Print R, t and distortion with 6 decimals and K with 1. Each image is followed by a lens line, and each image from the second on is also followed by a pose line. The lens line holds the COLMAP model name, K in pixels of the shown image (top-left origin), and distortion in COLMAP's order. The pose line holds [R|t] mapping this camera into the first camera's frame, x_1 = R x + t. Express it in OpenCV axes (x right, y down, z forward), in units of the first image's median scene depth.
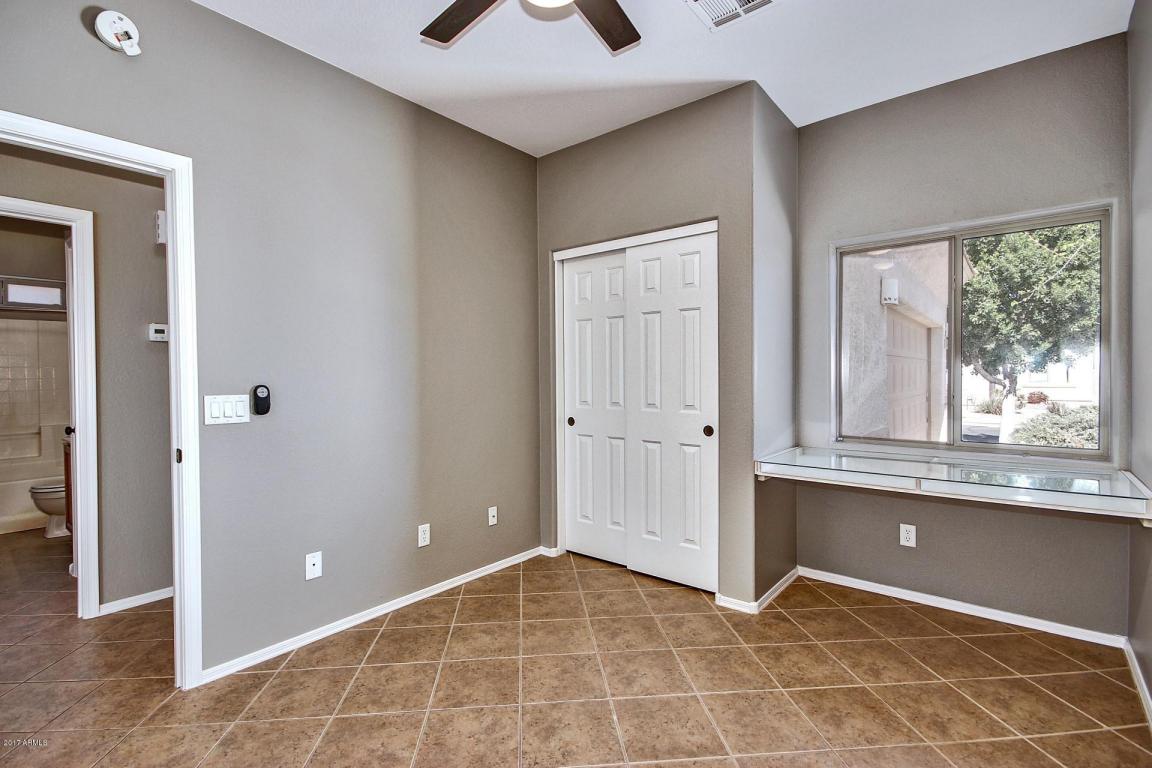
lens RADIAL K [[530.5, 0, 567.6], [0, 530.5, 383.0], [0, 0, 1]] dist [-0.002952, -0.000840]
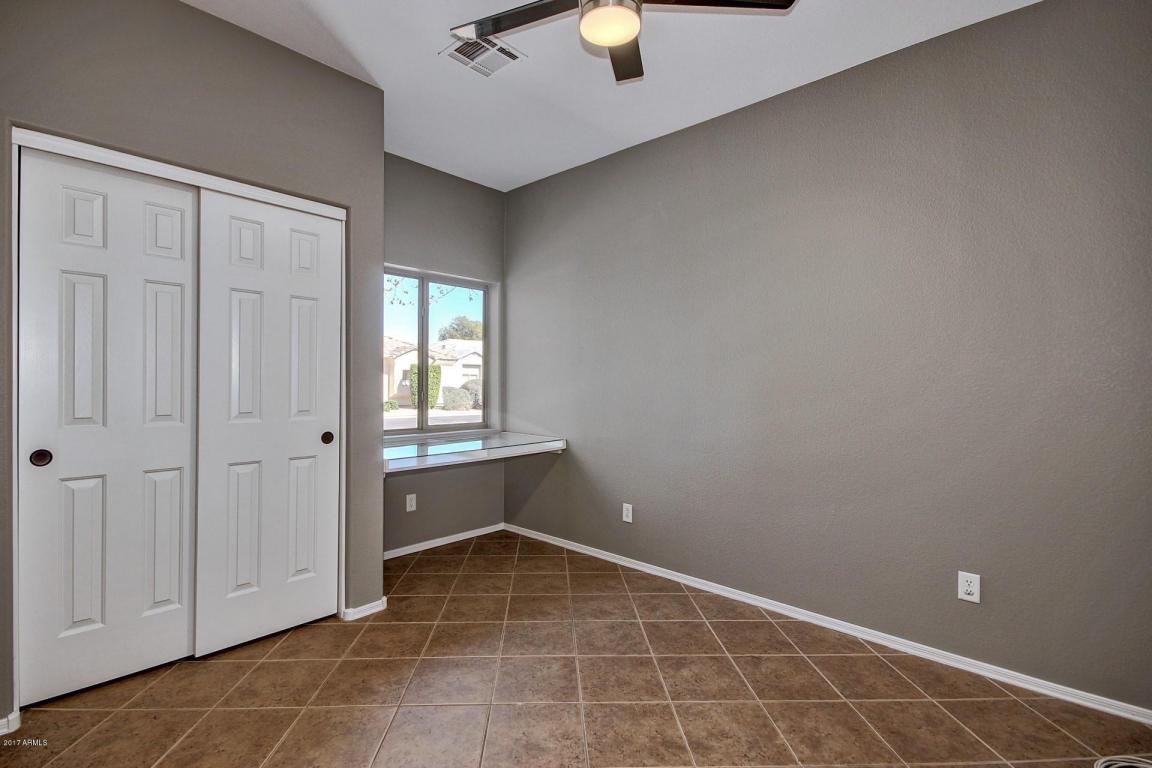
lens RADIAL K [[530.5, 0, 567.6], [0, 530.5, 383.0], [0, 0, 1]] dist [-0.002952, -0.000840]
pose [[0.043581, 0.000595, 0.999050, -0.650945], [0.003995, 0.999992, -0.000770, -0.000079], [-0.999042, 0.004025, 0.043578, 0.586893]]
